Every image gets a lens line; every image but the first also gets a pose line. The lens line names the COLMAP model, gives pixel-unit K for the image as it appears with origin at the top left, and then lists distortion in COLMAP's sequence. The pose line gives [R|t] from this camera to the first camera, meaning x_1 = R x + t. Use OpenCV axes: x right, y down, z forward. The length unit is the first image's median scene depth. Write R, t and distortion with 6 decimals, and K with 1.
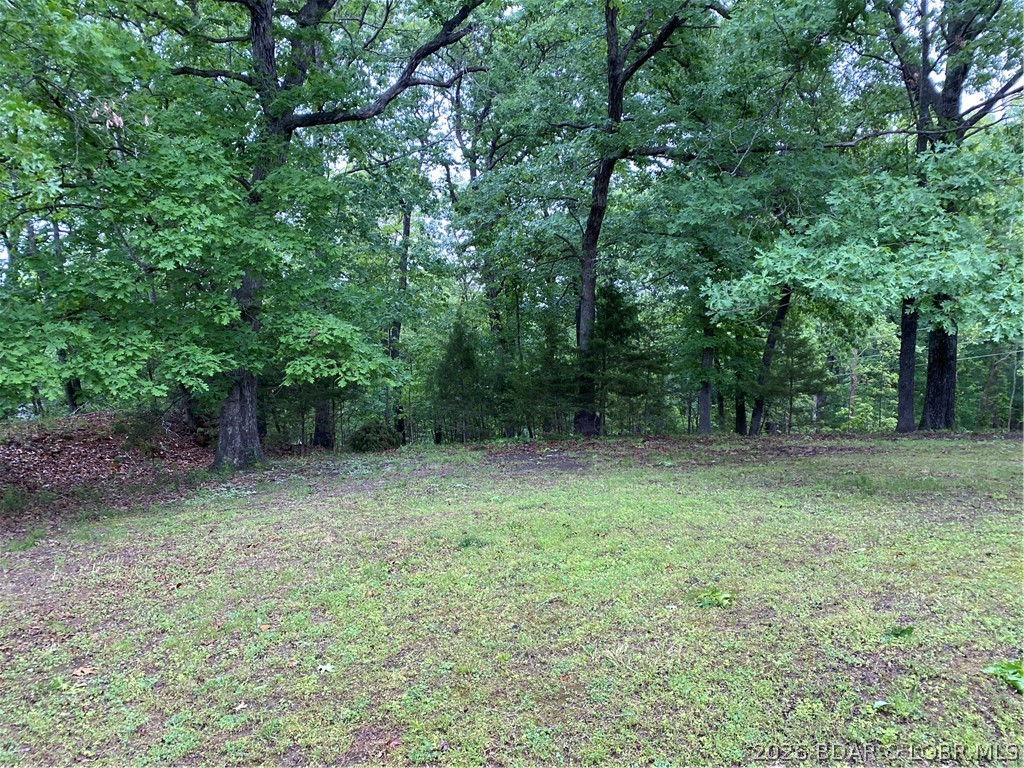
lens RADIAL K [[754.4, 0, 507.4], [0, 754.4, 381.2], [0, 0, 1]] dist [0.001290, -0.005744]
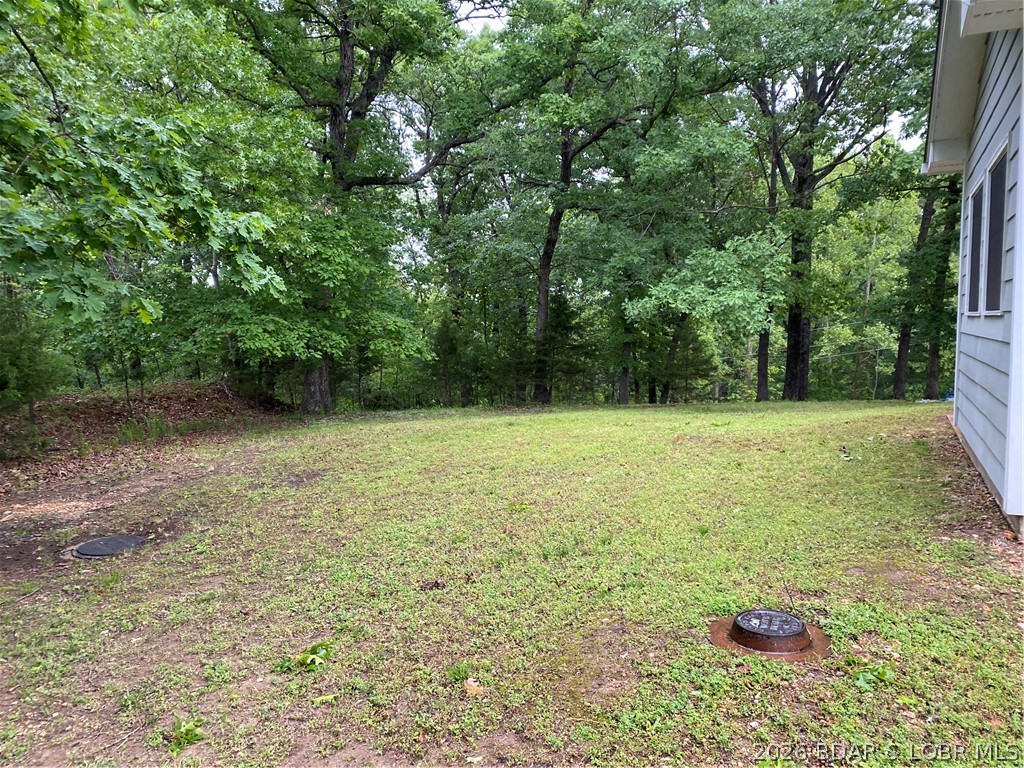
lens RADIAL K [[754.4, 0, 507.4], [0, 754.4, 381.2], [0, 0, 1]] dist [0.001290, -0.005744]
pose [[0.994882, 0.010937, 0.100449, -0.096702], [-0.011197, 0.999935, 0.002019, 0.031052], [-0.100420, -0.003133, 0.994940, -0.379075]]
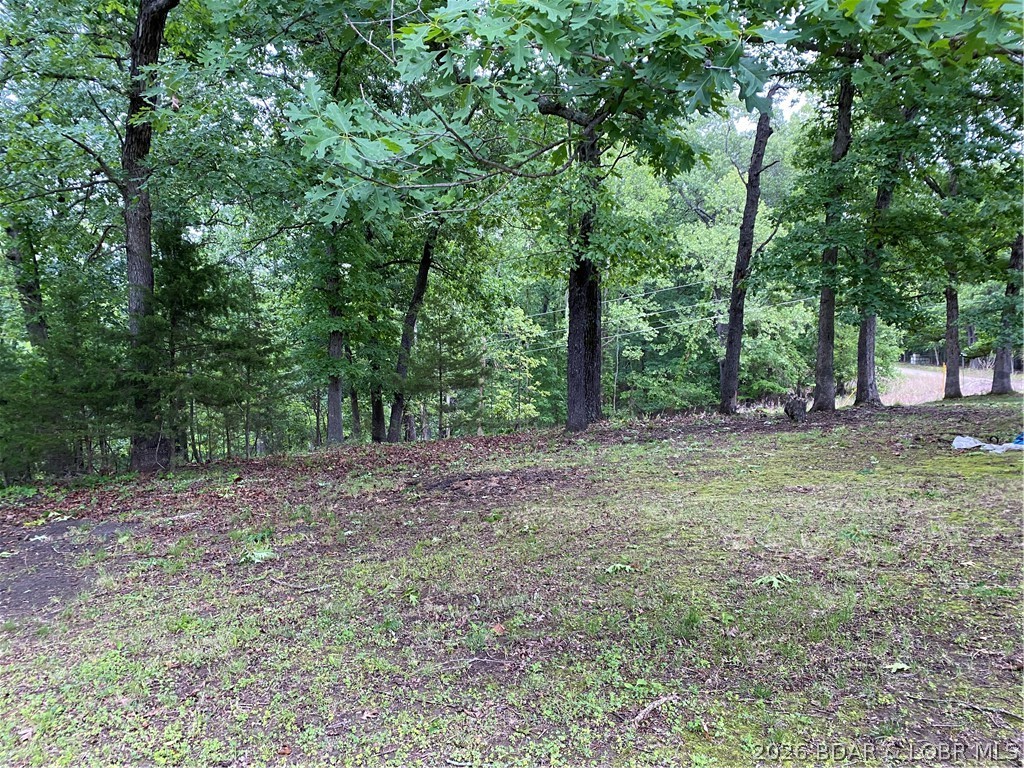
lens RADIAL K [[754.4, 0, 507.4], [0, 754.4, 381.2], [0, 0, 1]] dist [0.001290, -0.005744]
pose [[0.887115, -0.040391, 0.459778, 0.085672], [0.033077, 0.999166, 0.023954, -0.008414], [-0.460362, -0.006041, 0.887711, 0.309568]]
